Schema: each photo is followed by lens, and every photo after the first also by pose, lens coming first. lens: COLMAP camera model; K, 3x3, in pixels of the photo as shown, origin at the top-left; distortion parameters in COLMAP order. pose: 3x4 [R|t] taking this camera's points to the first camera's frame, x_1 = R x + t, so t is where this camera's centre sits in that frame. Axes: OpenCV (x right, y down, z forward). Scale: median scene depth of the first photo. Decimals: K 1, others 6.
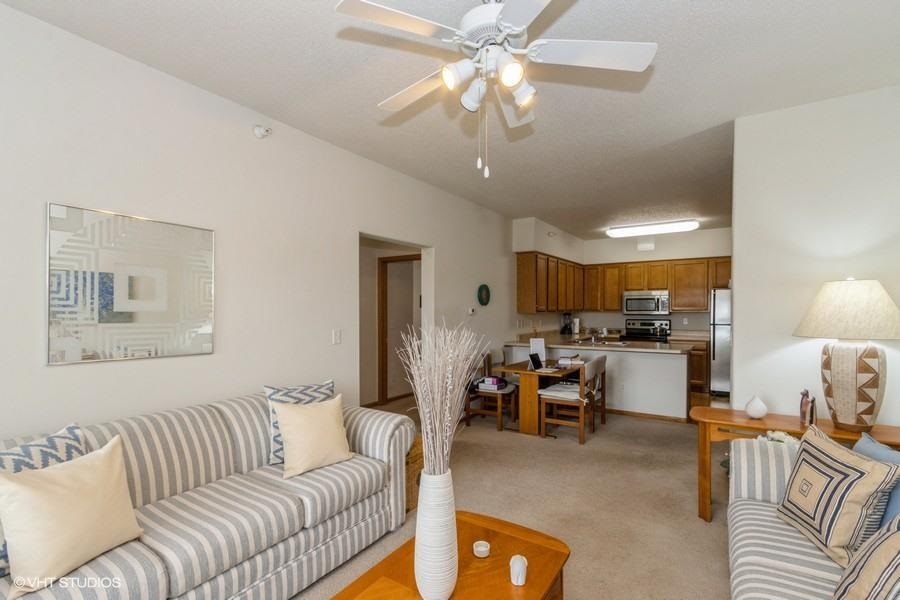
lens RADIAL K [[416.5, 0, 445.2], [0, 416.5, 317.0], [0, 0, 1]] dist [-0.001397, -0.001056]
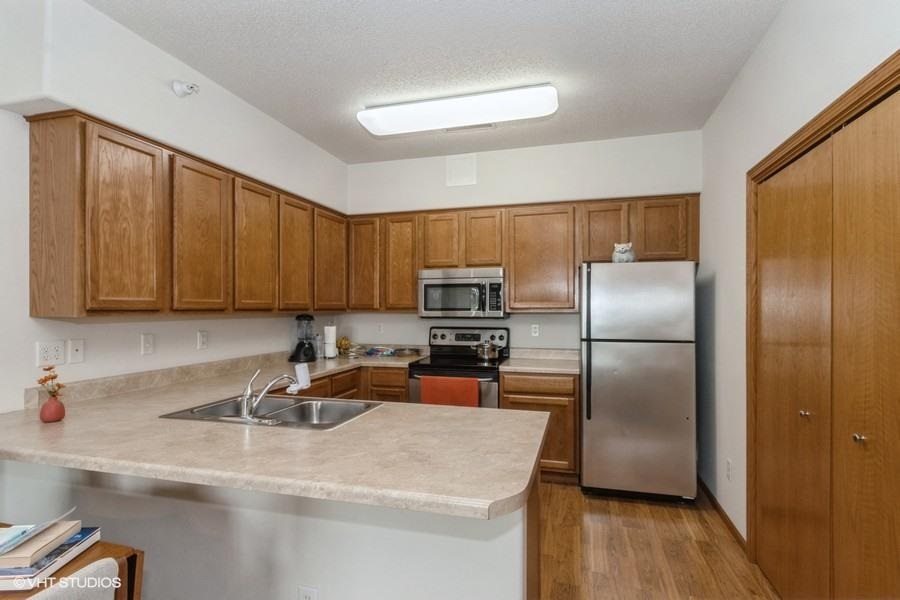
lens RADIAL K [[458.4, 0, 446.5], [0, 458.4, 307.3], [0, 0, 1]] dist [0.000723, -0.000015]
pose [[0.954539, 0.000780, 0.298085, 0.314518], [0.005440, 0.999784, -0.020035, -0.007649], [-0.298036, 0.020746, 0.954329, 0.511827]]
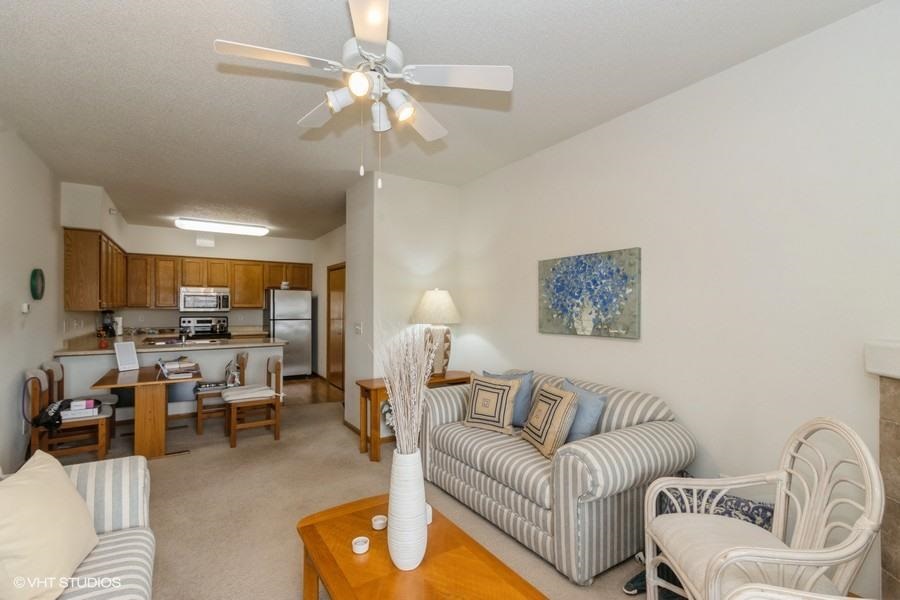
lens RADIAL K [[416.5, 0, 447.7], [0, 416.5, 303.1], [0, 0, 1]] dist [-0.001397, -0.001056]
pose [[0.406368, 0.011299, 0.913640, -0.187341], [0.013537, 0.999739, -0.018385, -0.000350], [-0.913609, 0.019839, 0.406109, 0.081379]]
